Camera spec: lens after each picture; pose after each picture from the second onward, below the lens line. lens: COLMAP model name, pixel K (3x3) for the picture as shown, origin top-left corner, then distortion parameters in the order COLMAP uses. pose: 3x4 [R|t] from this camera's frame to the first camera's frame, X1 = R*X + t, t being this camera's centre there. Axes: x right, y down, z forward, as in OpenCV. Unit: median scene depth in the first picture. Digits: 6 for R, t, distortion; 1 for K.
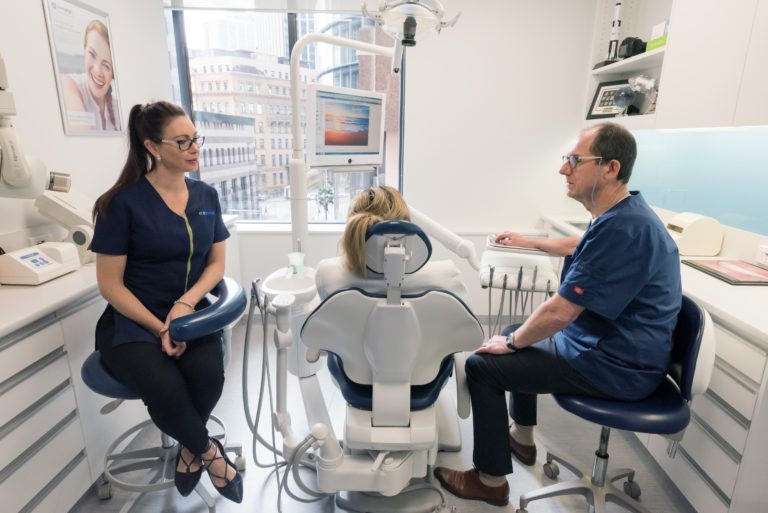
lens RADIAL K [[447.3, 0, 384.0], [0, 447.3, 256.5], [0, 0, 1]] dist [-0.024223, -0.002410]
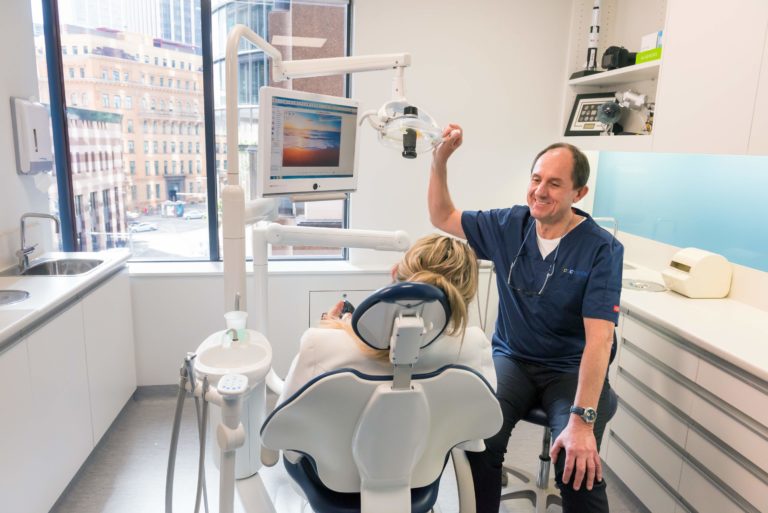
lens RADIAL K [[546.4, 0, 384.0], [0, 546.4, 256.5], [0, 0, 1]] dist [-0.060955, 0.003956]
pose [[0.982625, -0.009526, 0.185359, -0.093527], [0.019265, 0.998523, -0.050810, -0.035807], [-0.184601, 0.053498, 0.981356, 0.064635]]
